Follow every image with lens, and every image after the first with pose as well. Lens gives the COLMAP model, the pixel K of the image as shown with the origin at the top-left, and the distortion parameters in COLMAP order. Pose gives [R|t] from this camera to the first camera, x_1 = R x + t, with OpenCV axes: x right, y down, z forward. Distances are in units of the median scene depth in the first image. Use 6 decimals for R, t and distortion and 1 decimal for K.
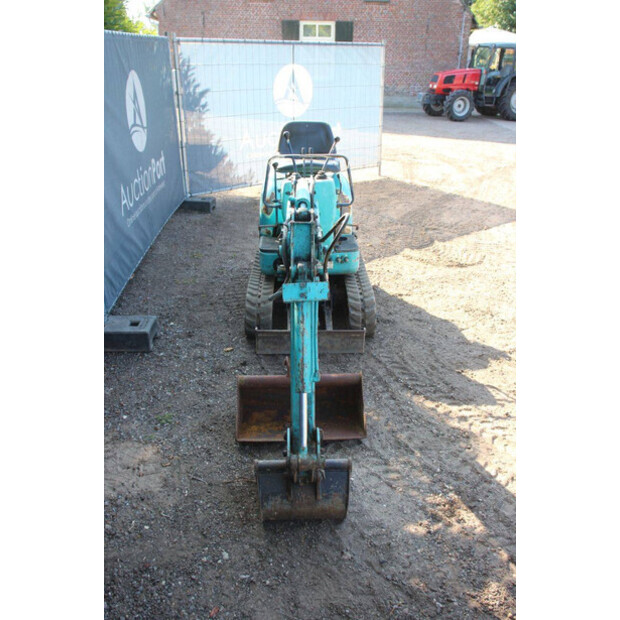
lens RADIAL K [[578.8, 0, 310.0], [0, 578.8, 310.0], [0, 0, 1]] dist [-0.139851, 0.174352]
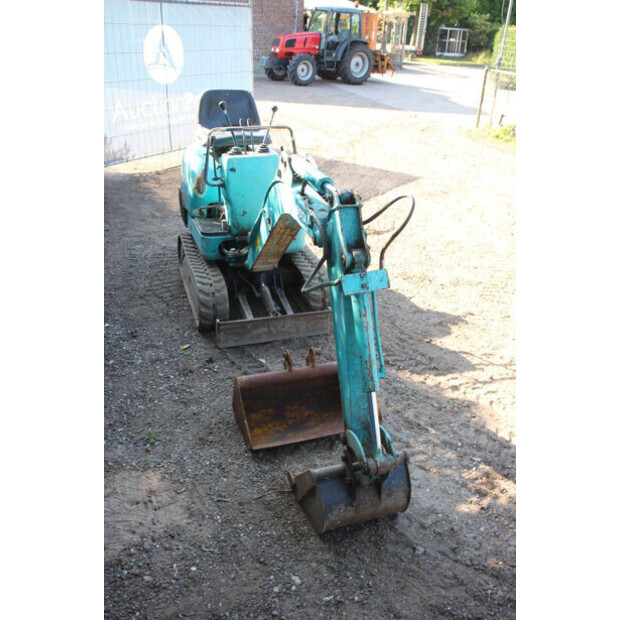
lens RADIAL K [[578.8, 0, 310.0], [0, 578.8, 310.0], [0, 0, 1]] dist [-0.139851, 0.174352]
pose [[0.956514, -0.107181, 0.271279, -0.272316], [0.091910, 0.993414, 0.068422, -0.046157], [-0.276826, -0.040514, 0.960066, 0.118087]]
